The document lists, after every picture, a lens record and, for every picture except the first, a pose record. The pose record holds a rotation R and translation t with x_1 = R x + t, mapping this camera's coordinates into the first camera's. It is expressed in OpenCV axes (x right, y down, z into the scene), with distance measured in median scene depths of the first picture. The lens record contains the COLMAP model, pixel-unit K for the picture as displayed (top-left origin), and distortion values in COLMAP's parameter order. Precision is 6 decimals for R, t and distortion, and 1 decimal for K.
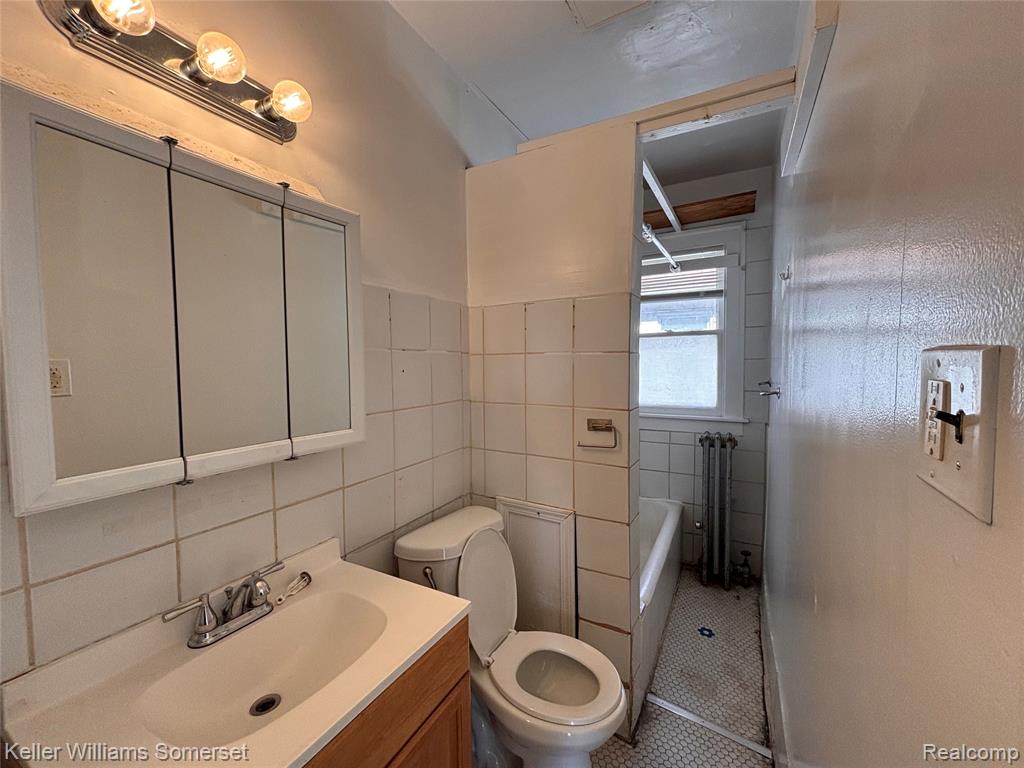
lens RADIAL K [[411.7, 0, 515.4], [0, 411.7, 382.2], [0, 0, 1]] dist [0.007029, 0.001275]
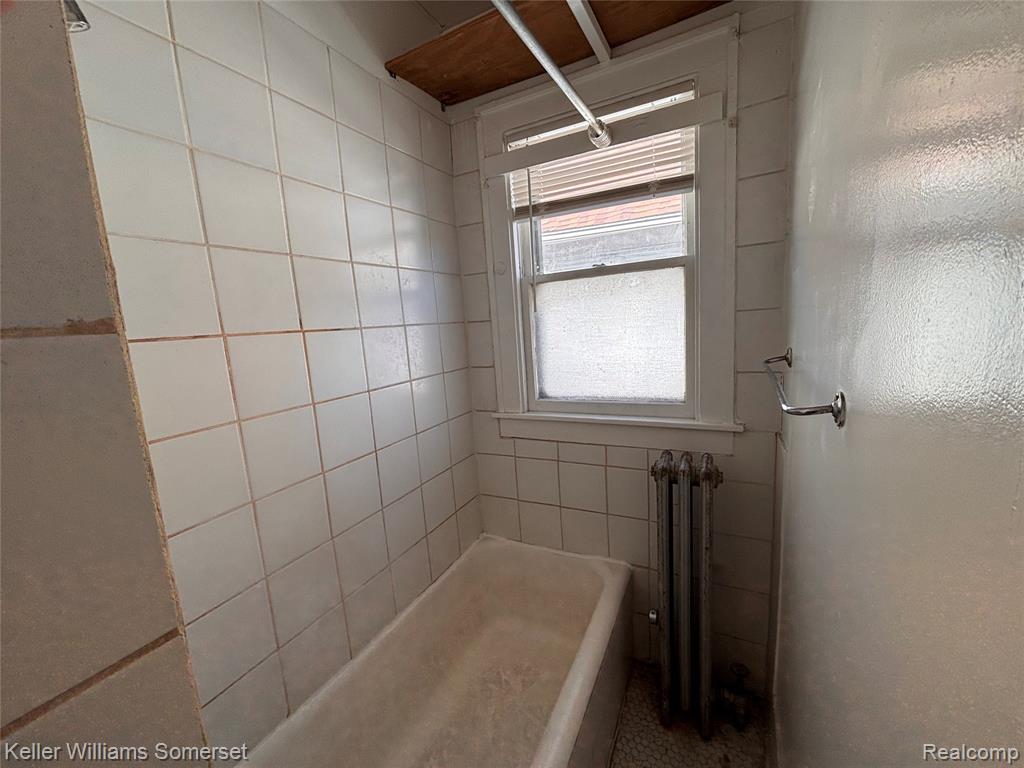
lens RADIAL K [[411.7, 0, 508.3], [0, 411.7, 378.5], [0, 0, 1]] dist [0.007029, 0.001275]
pose [[0.997839, -0.065350, 0.006881, 0.259180], [0.064184, 0.991726, 0.111173, -0.045921], [-0.014089, -0.110491, 0.993777, 0.475650]]
